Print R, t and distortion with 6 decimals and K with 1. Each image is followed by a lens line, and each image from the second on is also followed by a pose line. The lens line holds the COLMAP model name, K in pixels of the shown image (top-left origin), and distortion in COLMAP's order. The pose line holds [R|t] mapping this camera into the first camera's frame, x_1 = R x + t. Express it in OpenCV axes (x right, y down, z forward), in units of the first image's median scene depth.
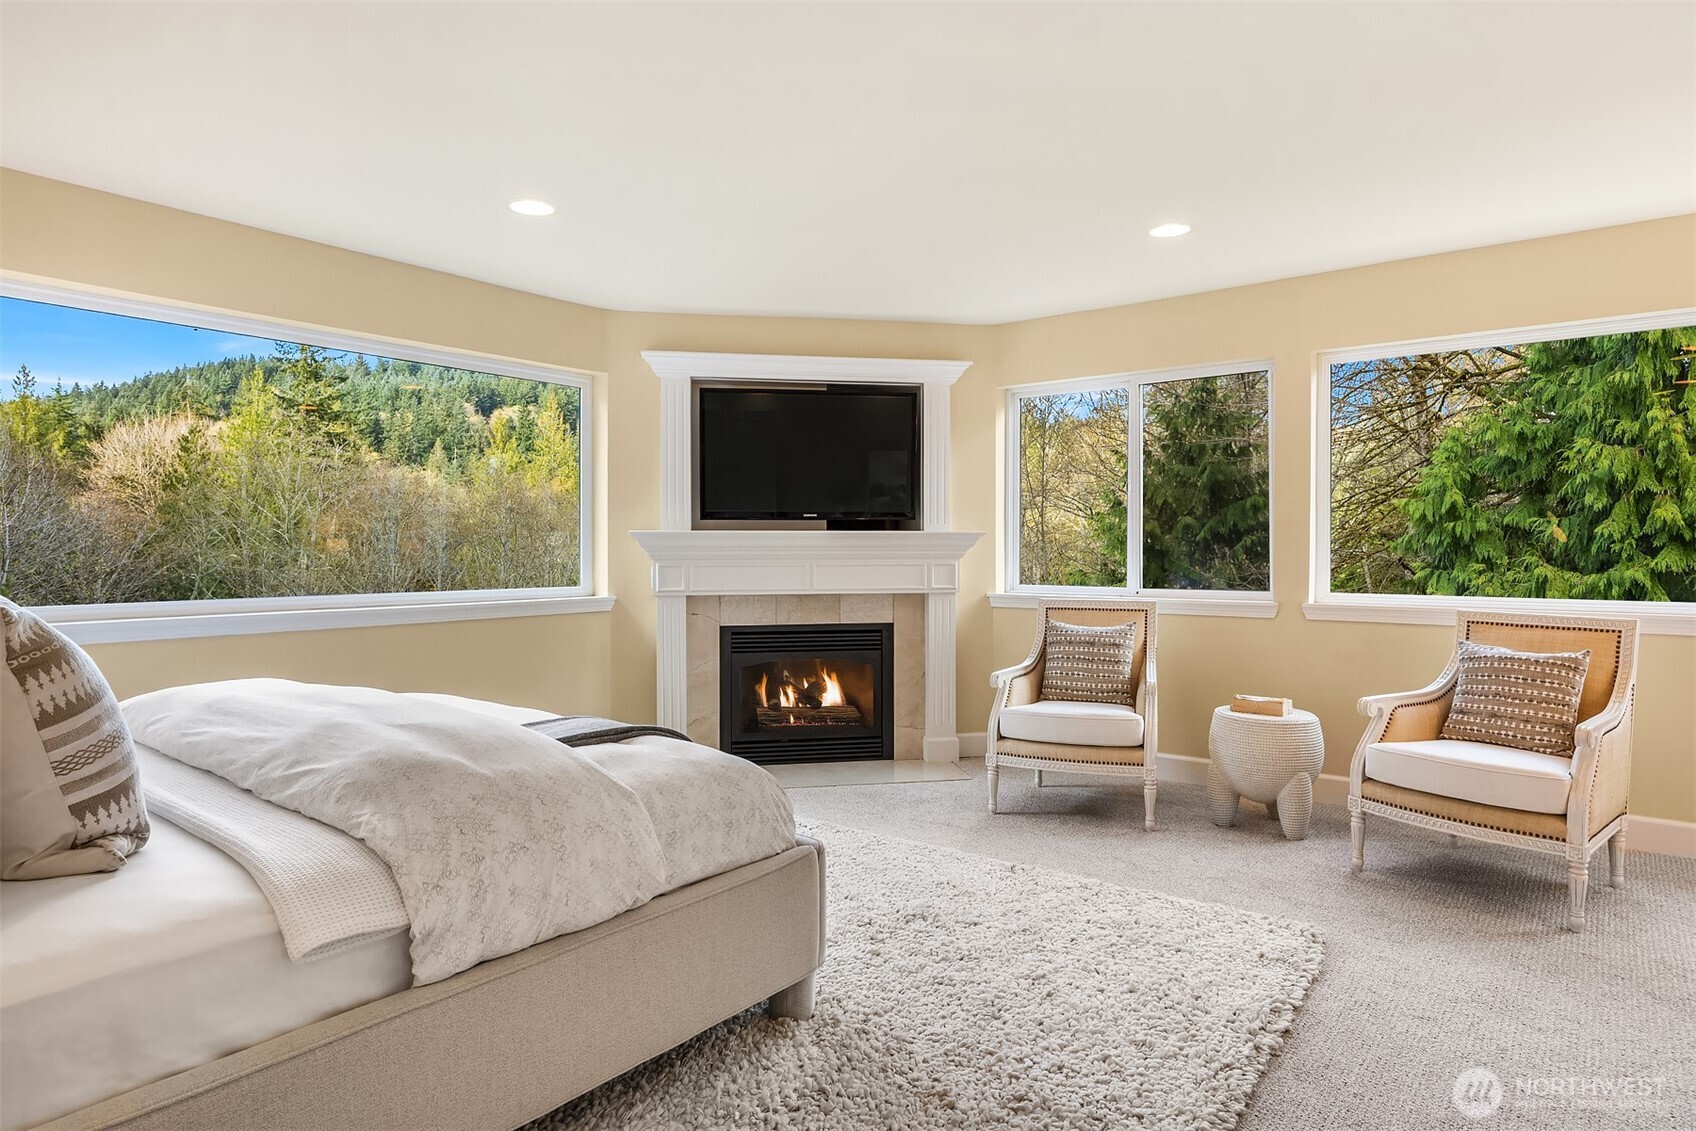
lens RADIAL K [[977.1, 0, 849.2], [0, 977.1, 558.6], [0, 0, 1]] dist [-0.003556, 0.000027]
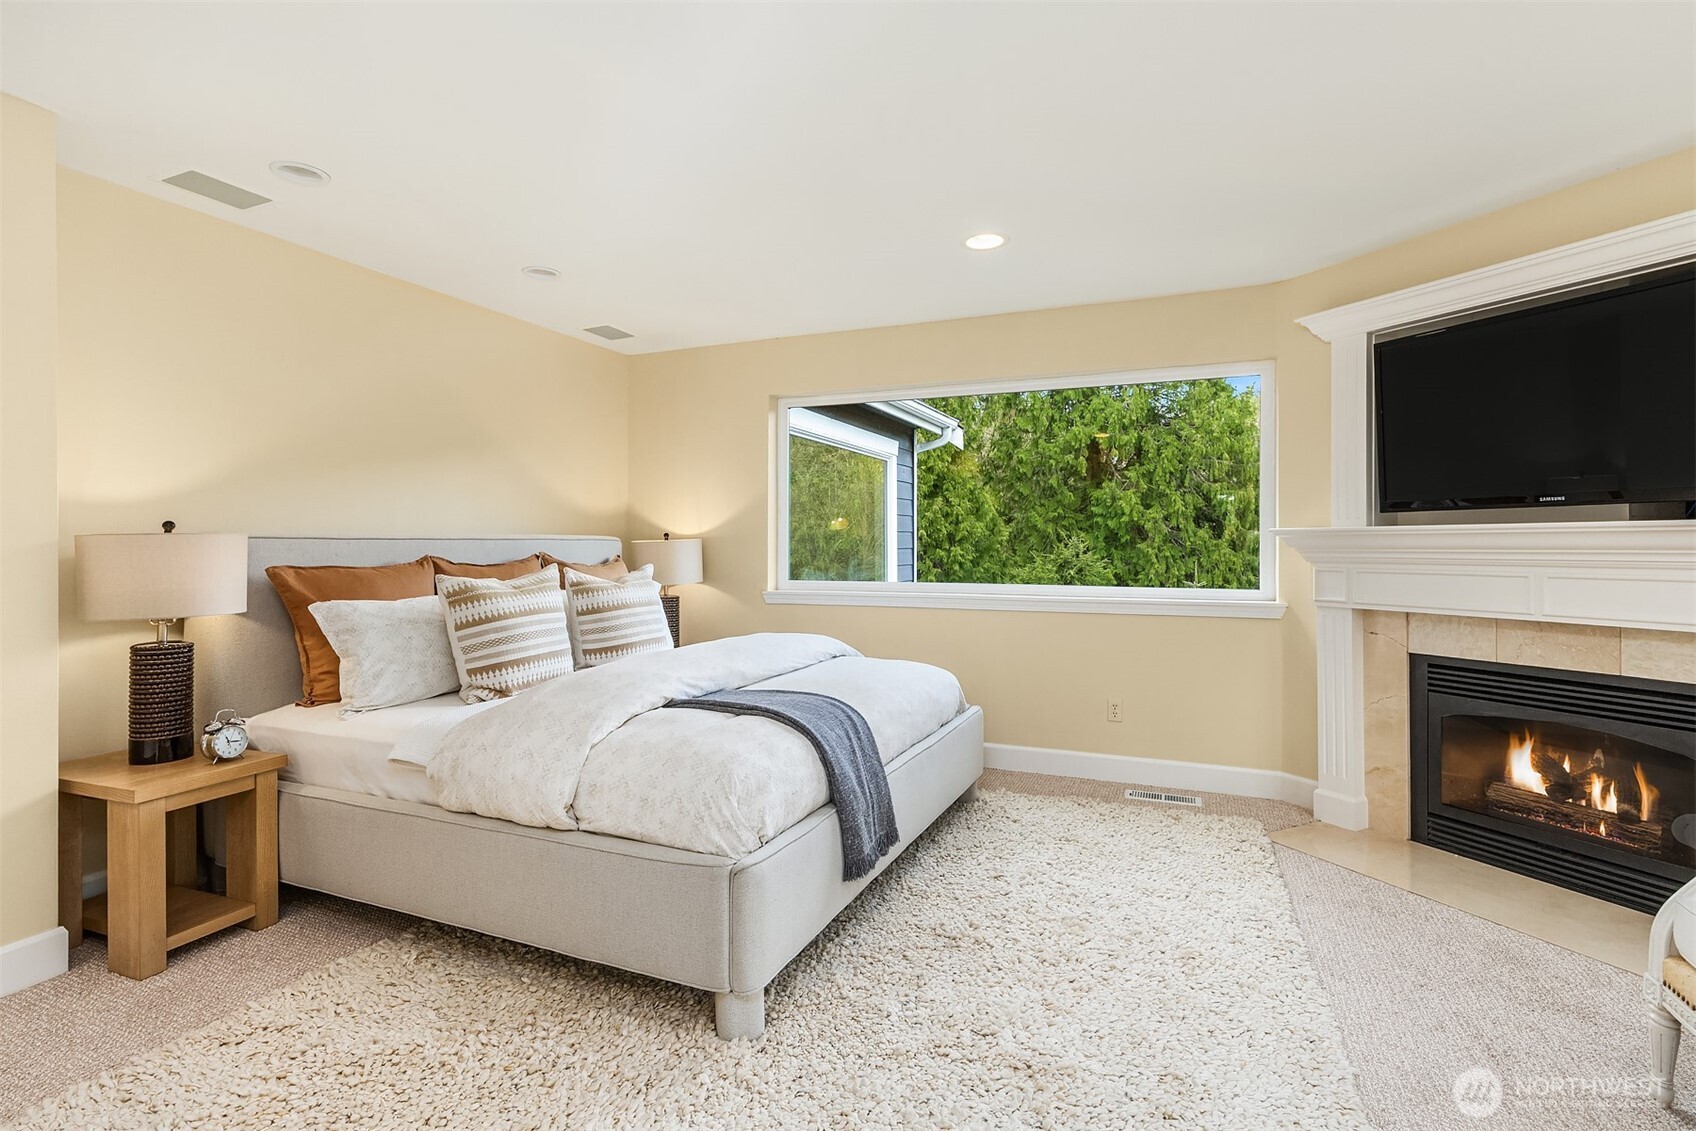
lens RADIAL K [[810.5, 0, 850.7], [0, 810.5, 555.5], [0, 0, 1]] dist [-0.000605, 0.000042]
pose [[0.266951, 0.017071, -0.963559, 0.359582], [-0.012146, 0.999823, 0.014348, -0.009817], [0.963634, 0.007874, 0.267111, 0.426426]]
